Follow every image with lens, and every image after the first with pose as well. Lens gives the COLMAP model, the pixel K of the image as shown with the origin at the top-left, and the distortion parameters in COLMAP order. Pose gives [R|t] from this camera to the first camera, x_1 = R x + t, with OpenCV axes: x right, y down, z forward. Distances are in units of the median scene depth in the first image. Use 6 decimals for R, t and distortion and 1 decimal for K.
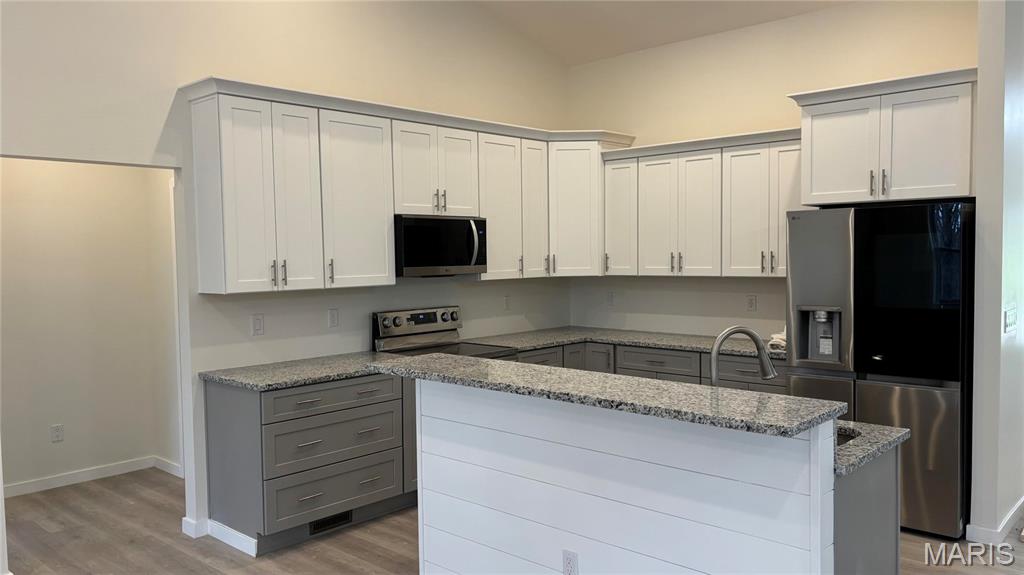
lens RADIAL K [[768.0, 0, 512.0], [0, 768.0, 287.5], [0, 0, 1]] dist [0.088708, -0.082462]
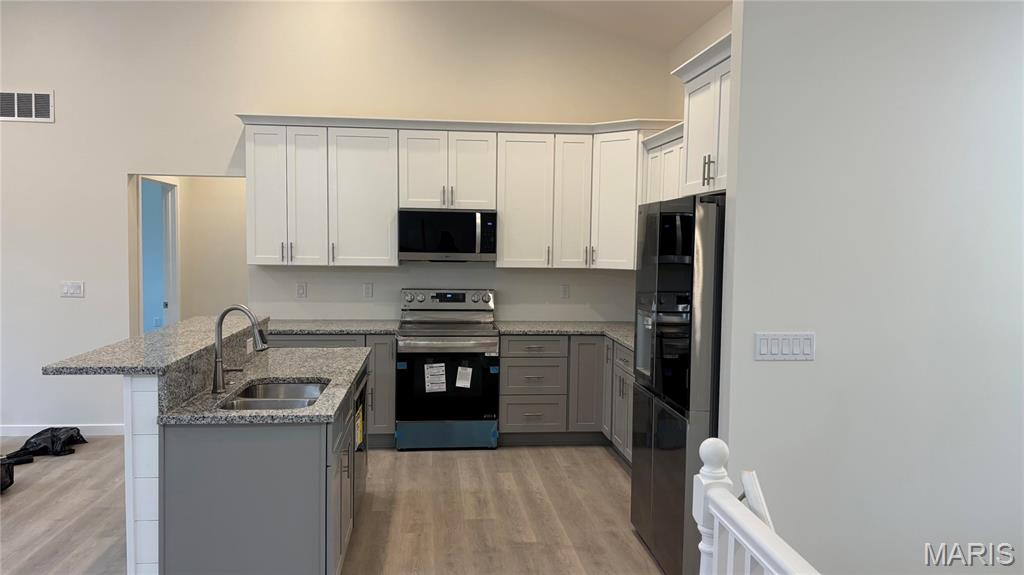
lens RADIAL K [[768.0, 0, 512.0], [0, 768.0, 287.5], [0, 0, 1]] dist [0.088708, -0.082462]
pose [[0.748972, 0.067225, -0.659183, 0.740440], [-0.054695, 0.997717, 0.039604, -0.026567], [0.660340, 0.006392, 0.750939, 0.197485]]
